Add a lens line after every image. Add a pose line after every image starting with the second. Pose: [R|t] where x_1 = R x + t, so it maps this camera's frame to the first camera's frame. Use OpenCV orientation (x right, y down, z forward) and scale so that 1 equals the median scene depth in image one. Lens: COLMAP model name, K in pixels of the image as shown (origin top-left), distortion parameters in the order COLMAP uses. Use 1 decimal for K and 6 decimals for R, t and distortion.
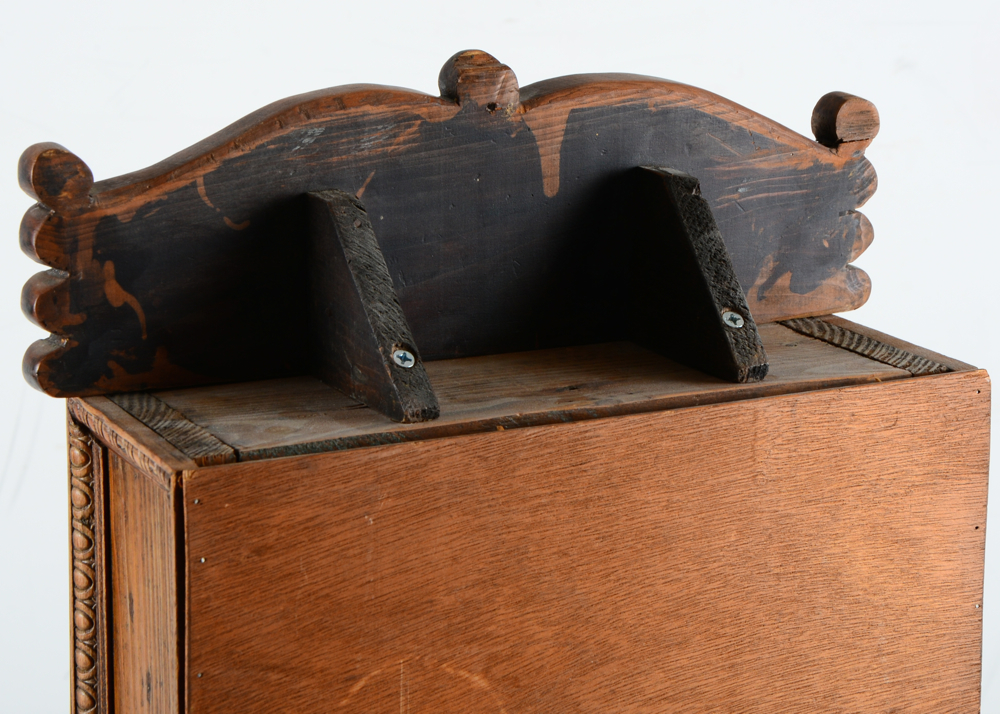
lens RADIAL K [[2309.0, 0, 497.9], [0, 2309.0, 354.6], [0, 0, 1]] dist [0.384807, 0.000000]
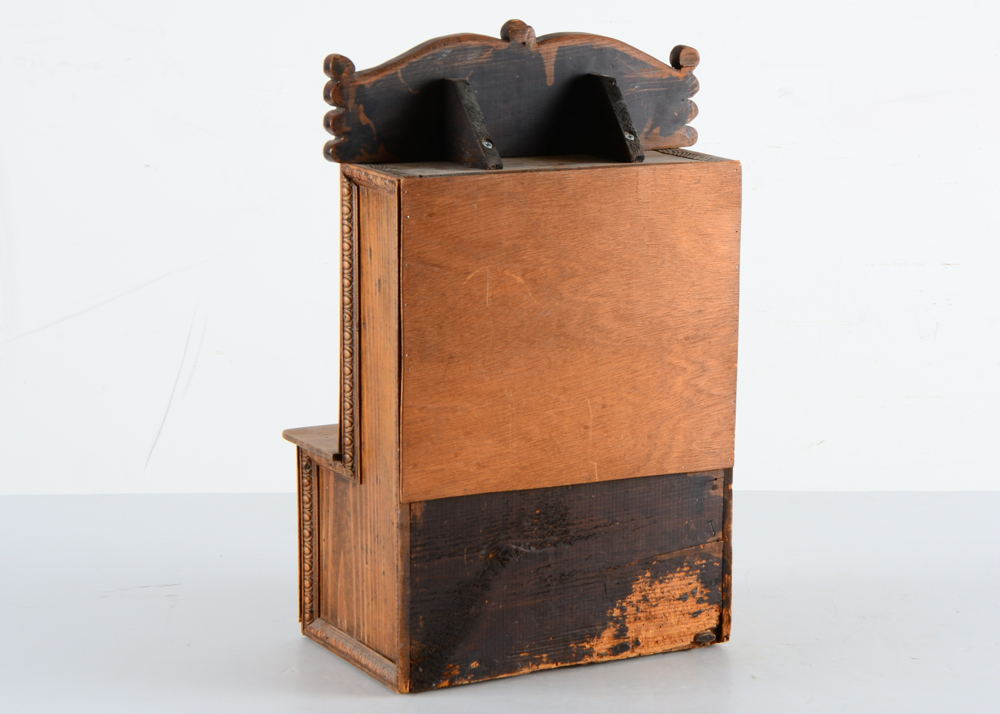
lens RADIAL K [[2309.0, 0, 573.9], [0, 2309.0, 341.5], [0, 0, 1]] dist [0.384807, 0.000000]
pose [[0.999495, 0.000517, 0.031764, -0.026520], [0.001138, 0.998644, -0.052056, 0.311104], [-0.031748, 0.052066, 0.998139, -1.291371]]
